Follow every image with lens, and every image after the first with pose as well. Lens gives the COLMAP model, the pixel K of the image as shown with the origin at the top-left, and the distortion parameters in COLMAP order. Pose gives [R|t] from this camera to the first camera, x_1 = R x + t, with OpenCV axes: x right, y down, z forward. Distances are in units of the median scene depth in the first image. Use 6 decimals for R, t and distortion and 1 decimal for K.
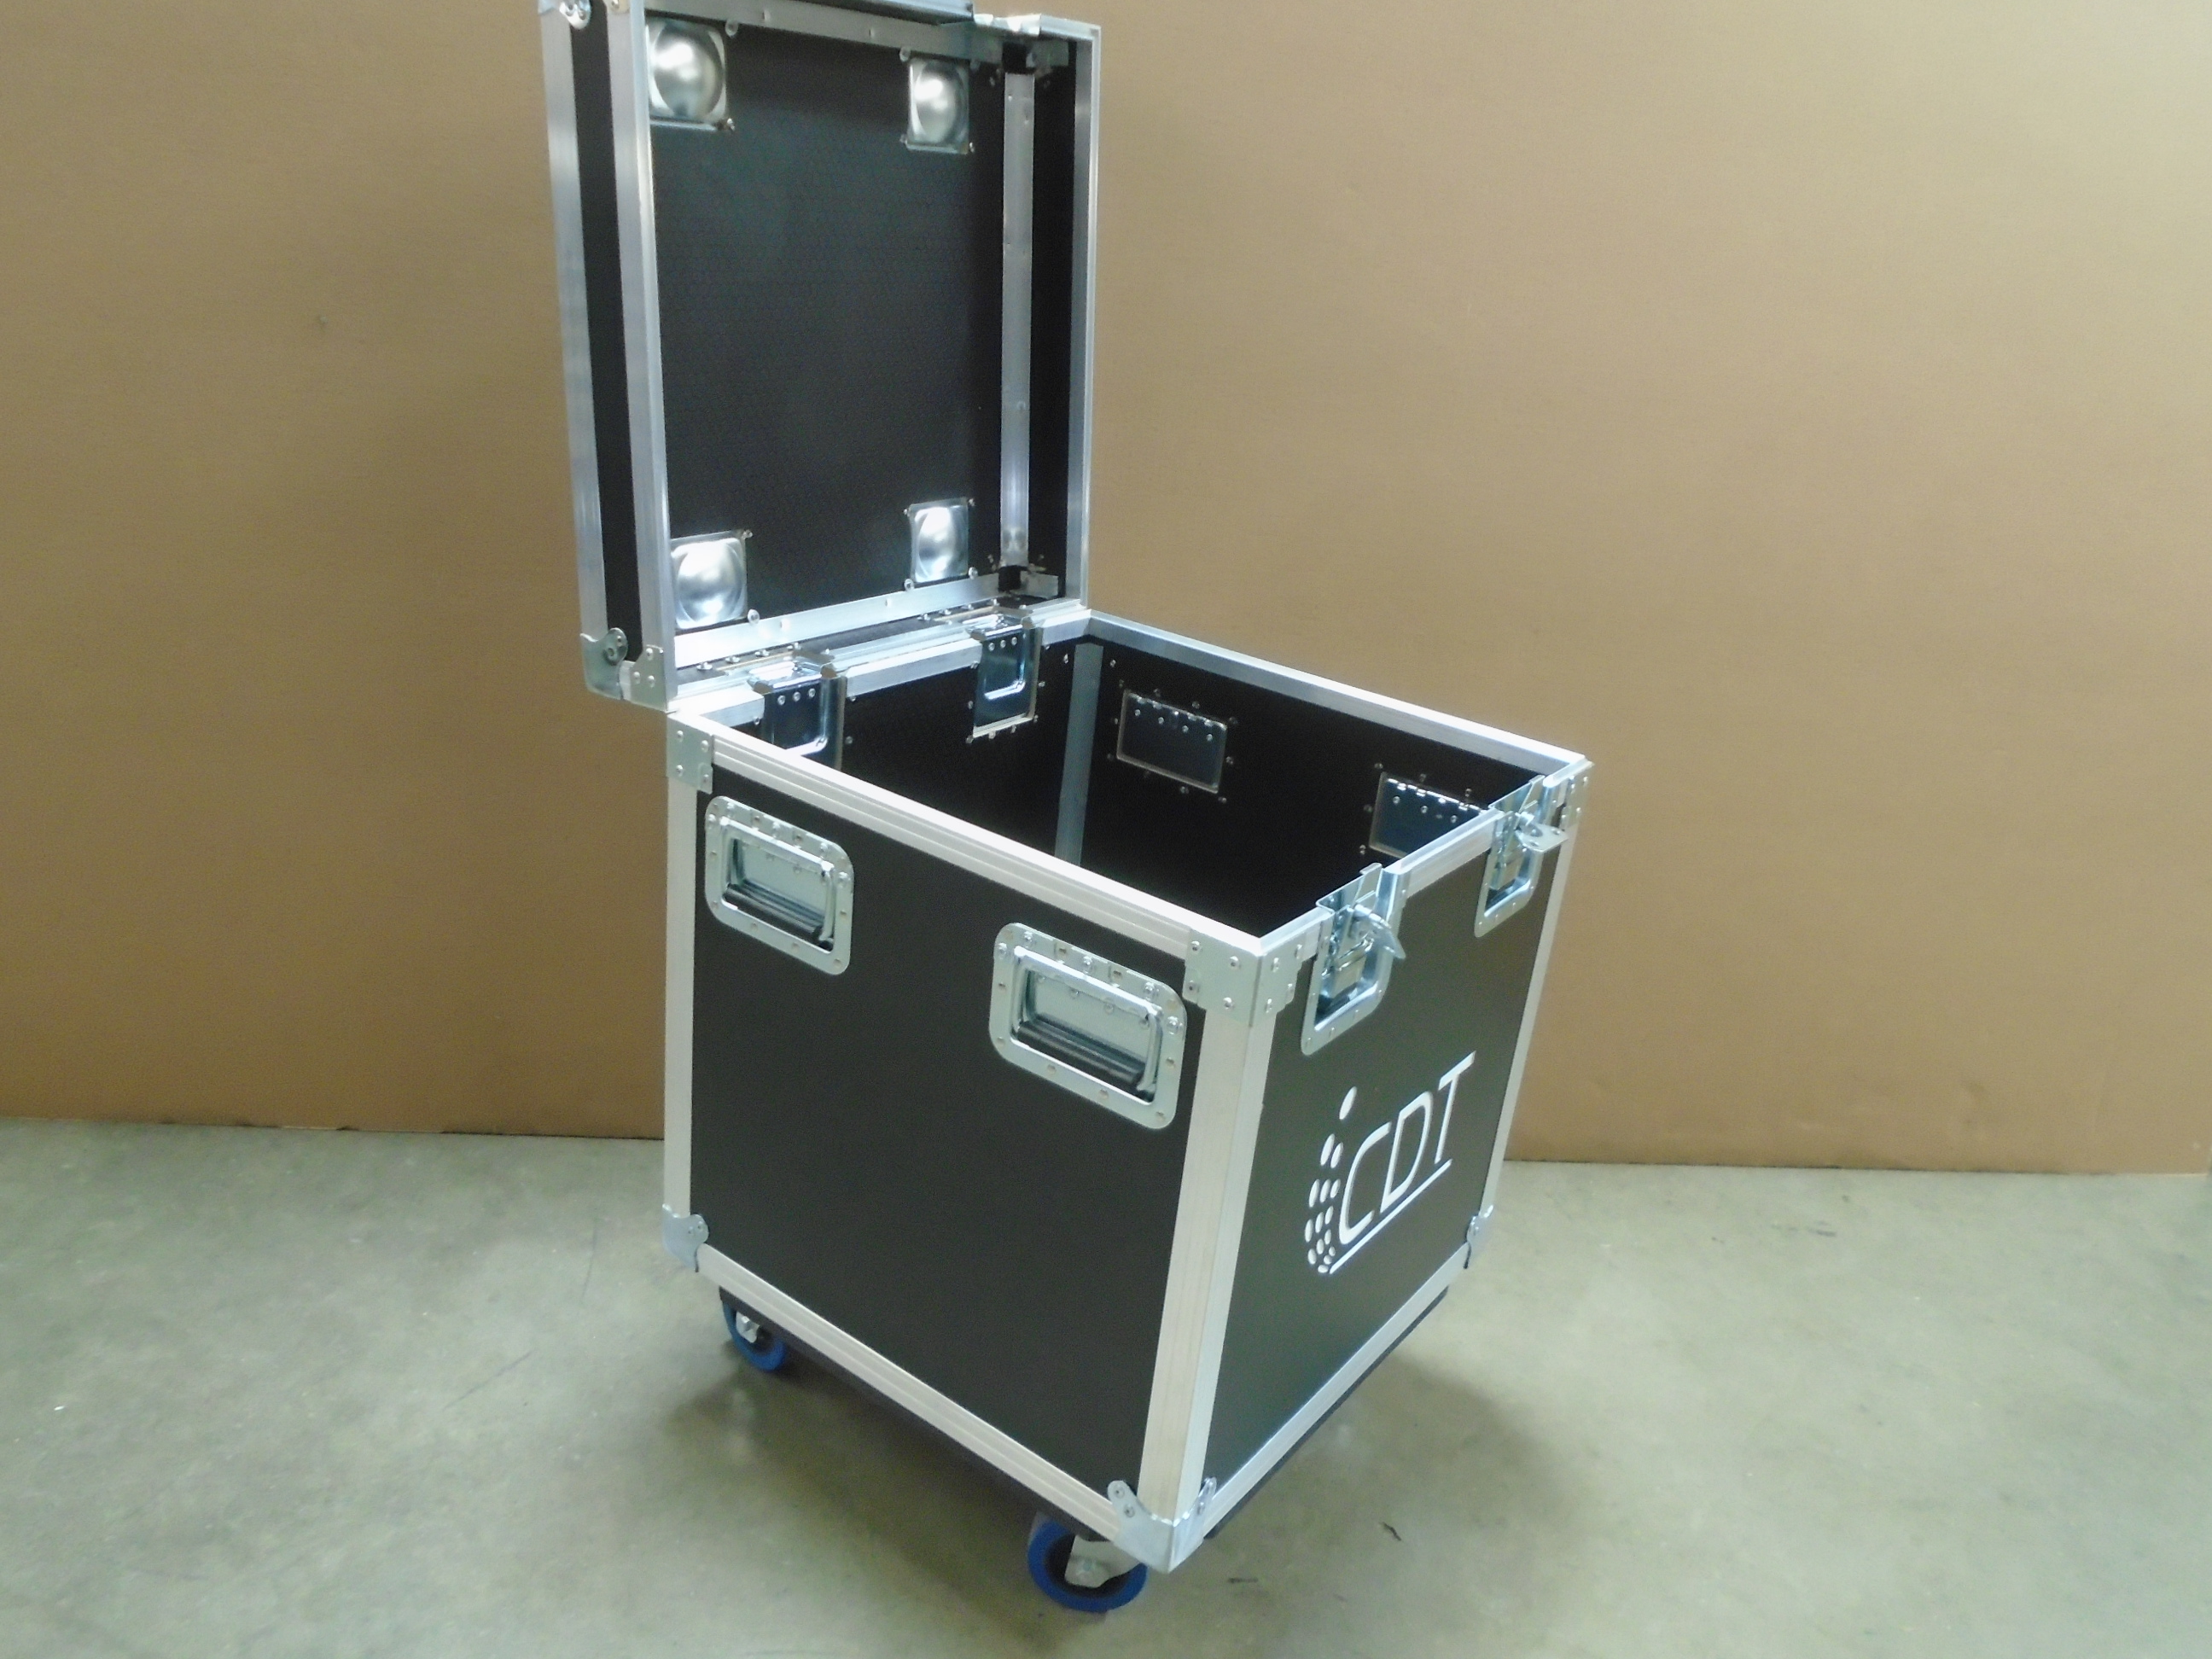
lens RADIAL K [[1705.9, 0, 1092.7], [0, 1705.9, 812.3], [0, 0, 1]] dist [-0.013609, 0.009872]
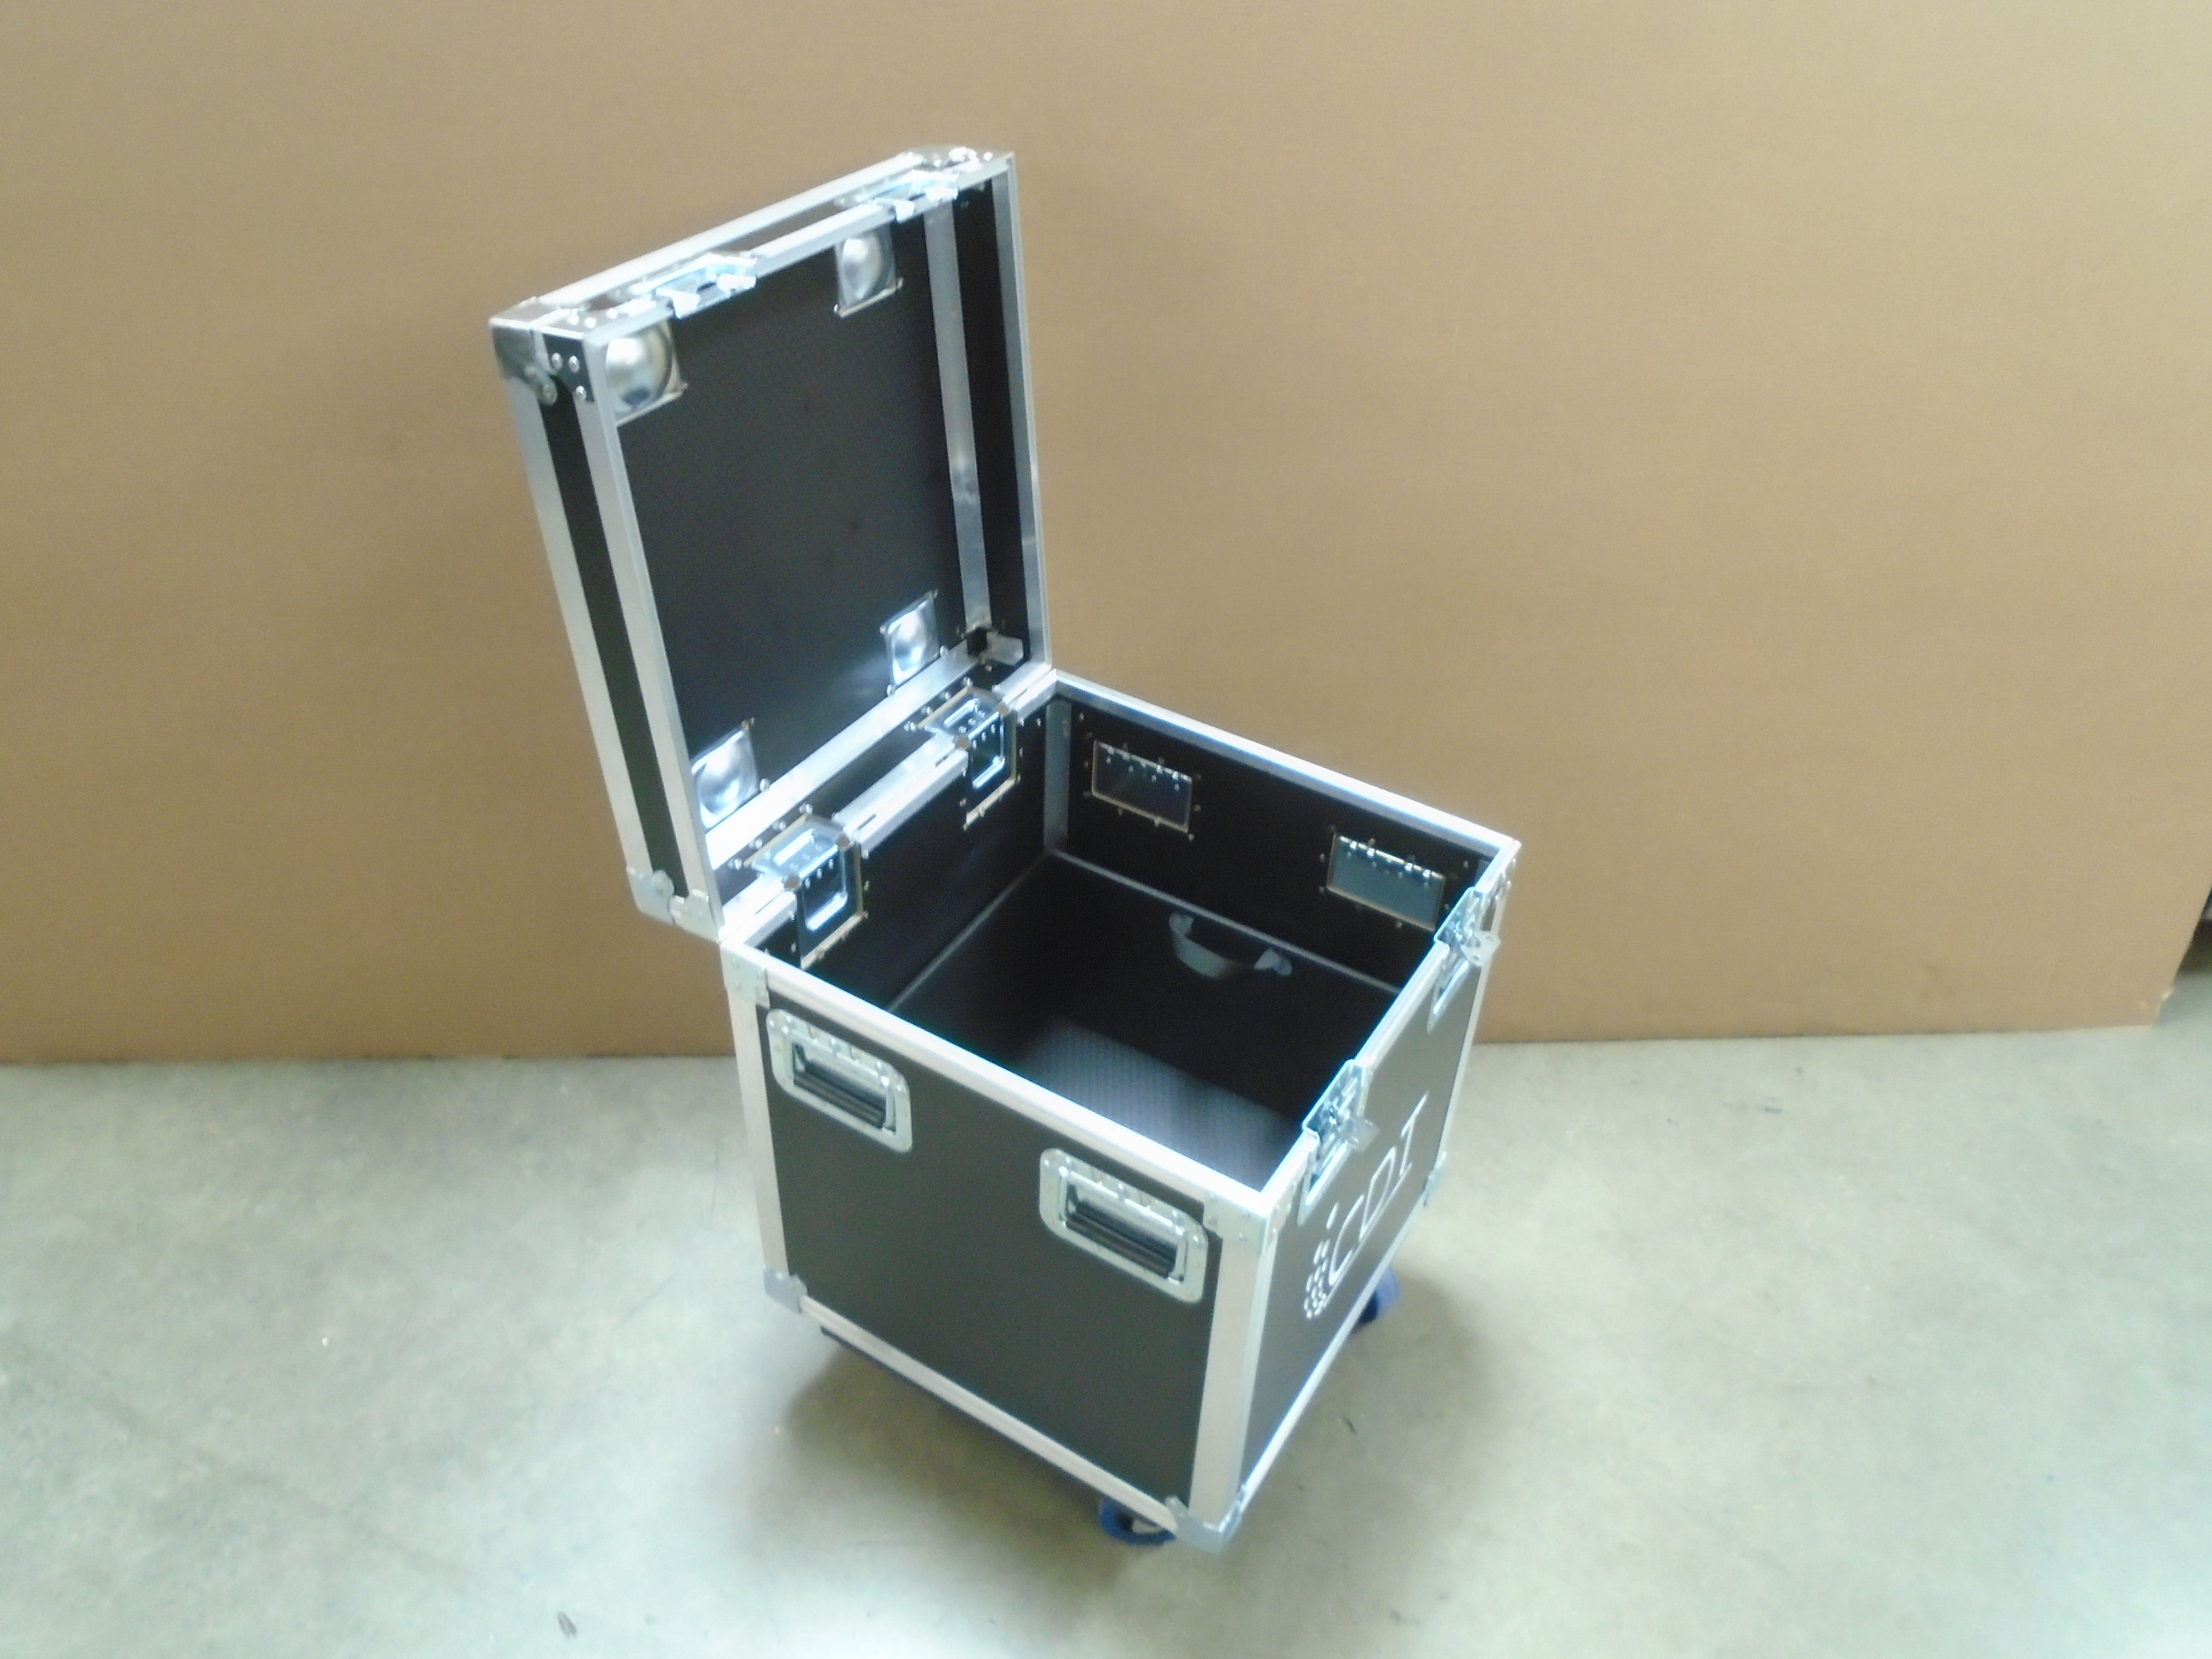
lens RADIAL K [[1705.9, 0, 1092.7], [0, 1705.9, 812.3], [0, 0, 1]] dist [-0.013609, 0.009872]
pose [[0.993706, -0.108275, 0.028703, -0.024782], [0.095657, 0.953588, 0.285517, -0.446636], [-0.058286, -0.280975, 0.957944, -0.083177]]
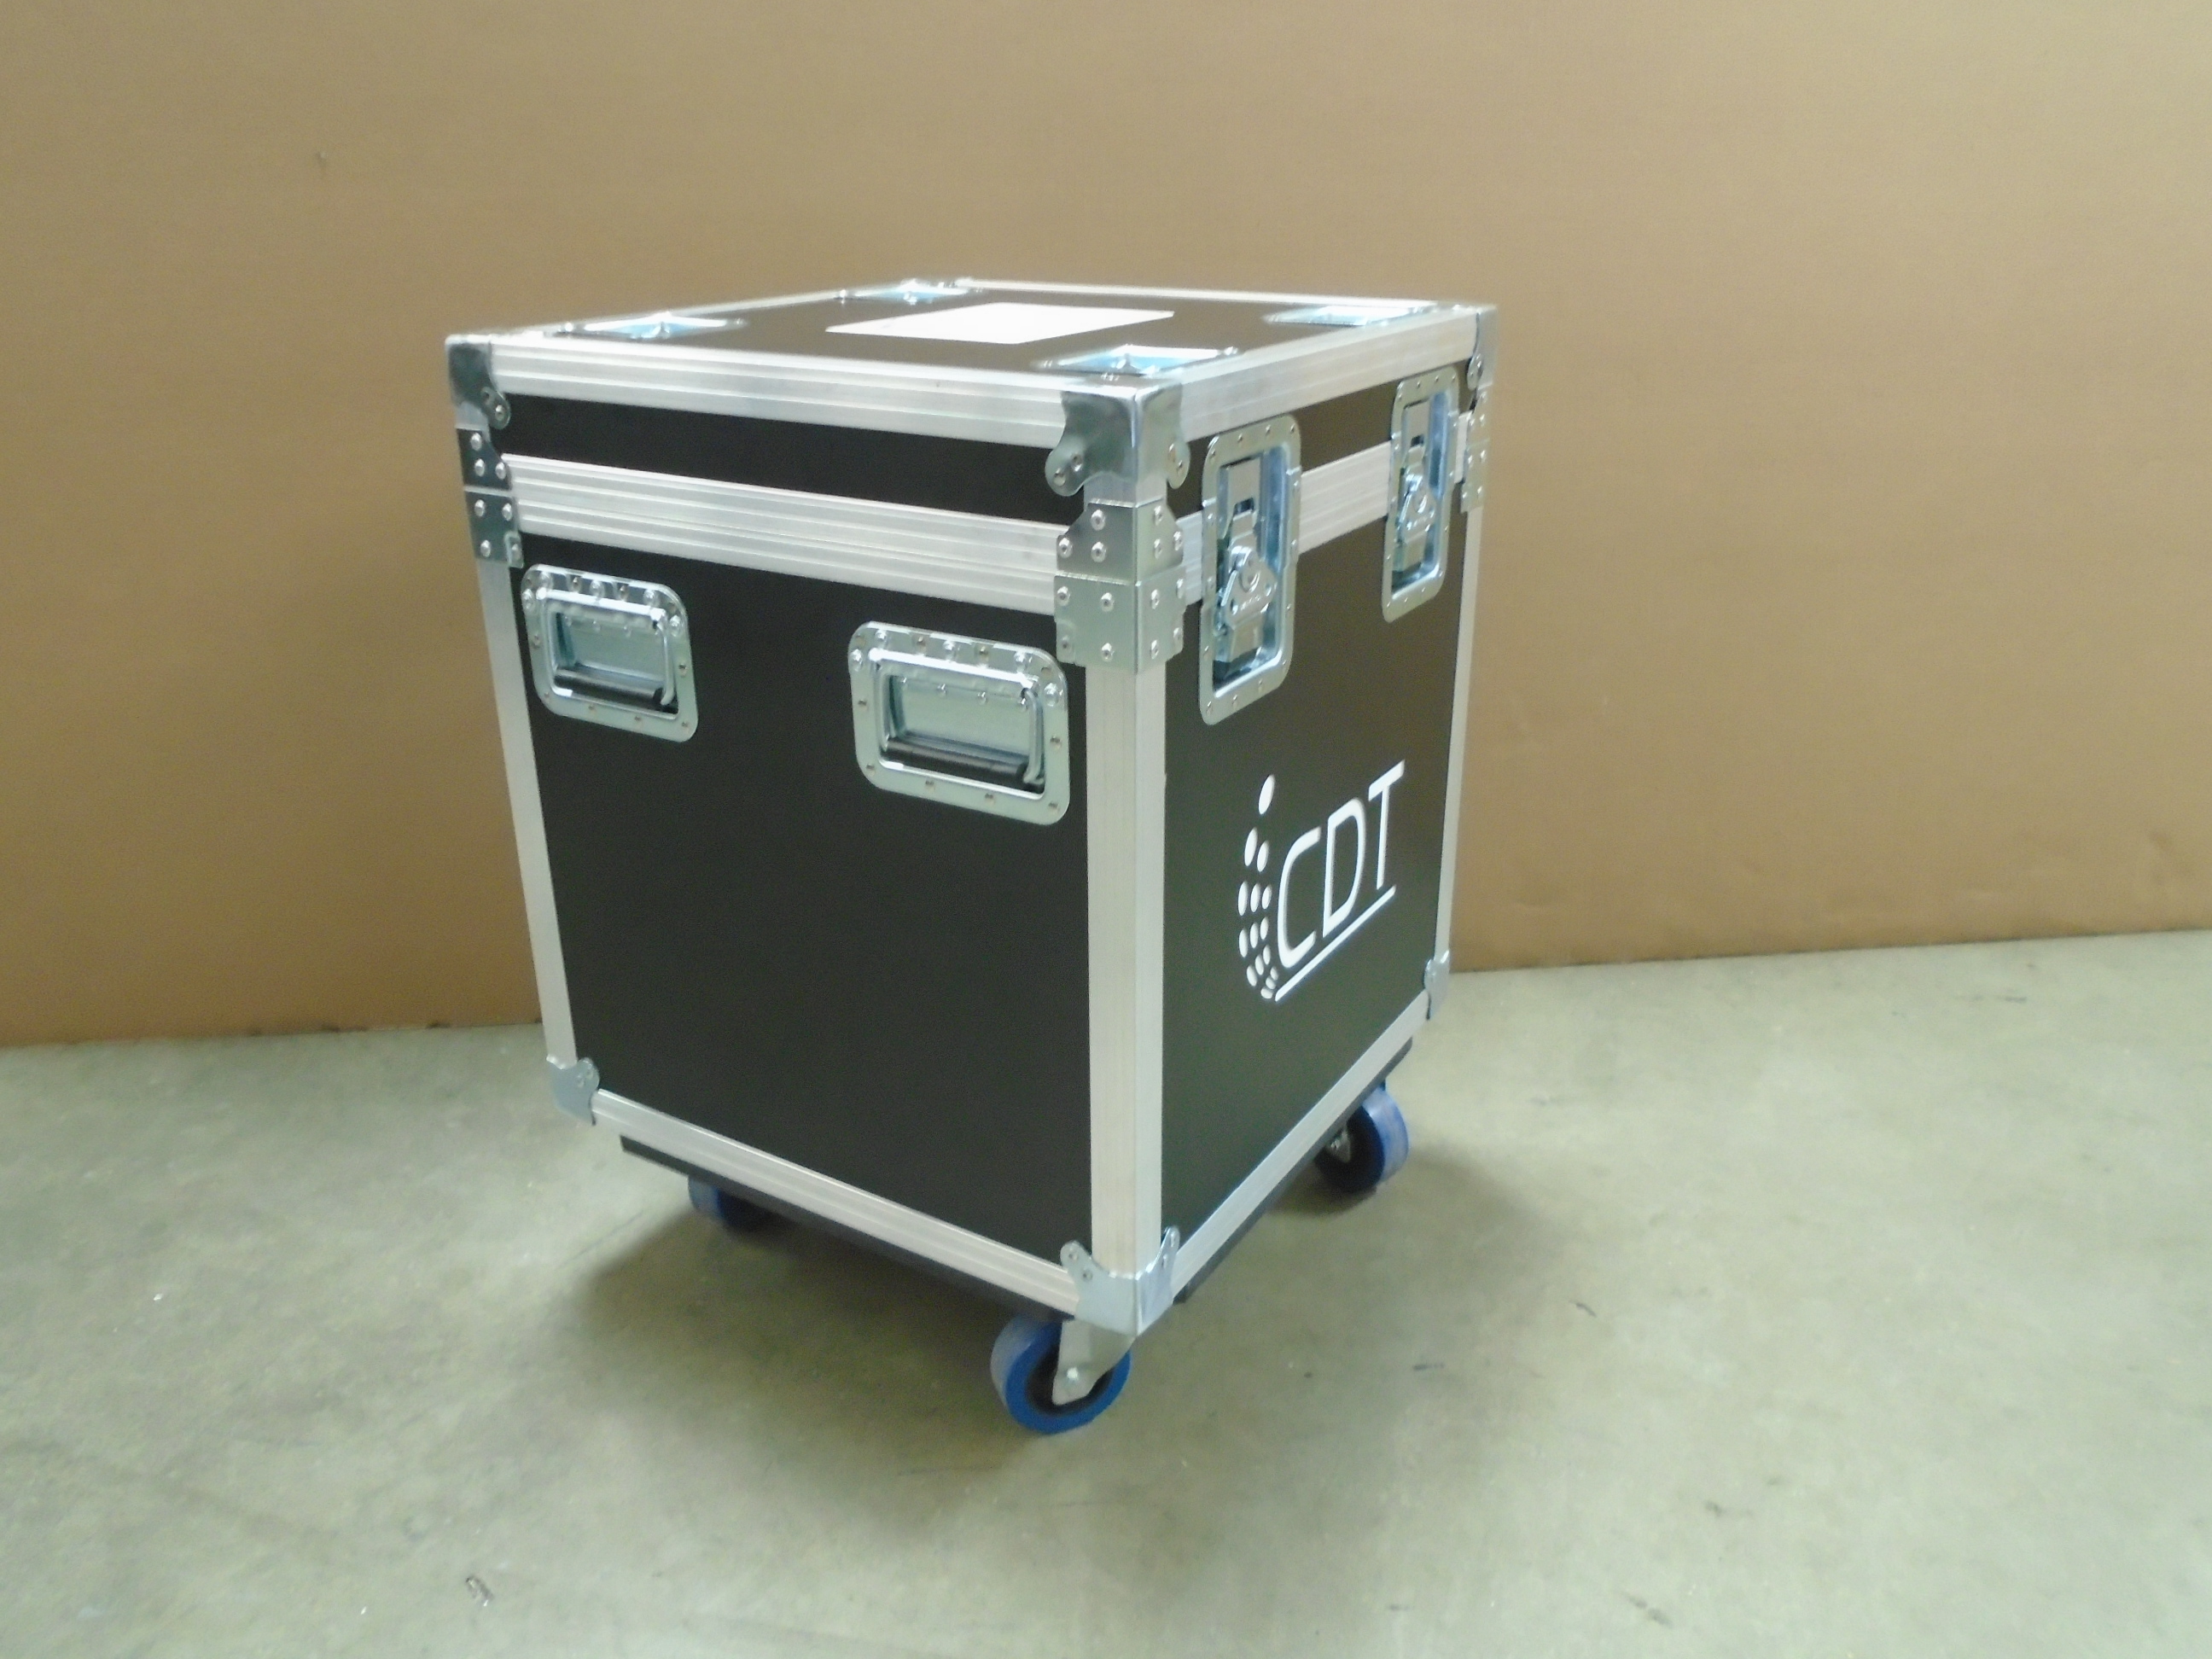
lens RADIAL K [[1705.9, 0, 1092.7], [0, 1705.9, 812.3], [0, 0, 1]] dist [-0.013609, 0.009872]
pose [[0.990367, -0.133712, 0.035983, 0.023120], [0.133454, 0.991010, 0.009481, 0.149090], [-0.036927, -0.004588, 0.999307, 0.094152]]
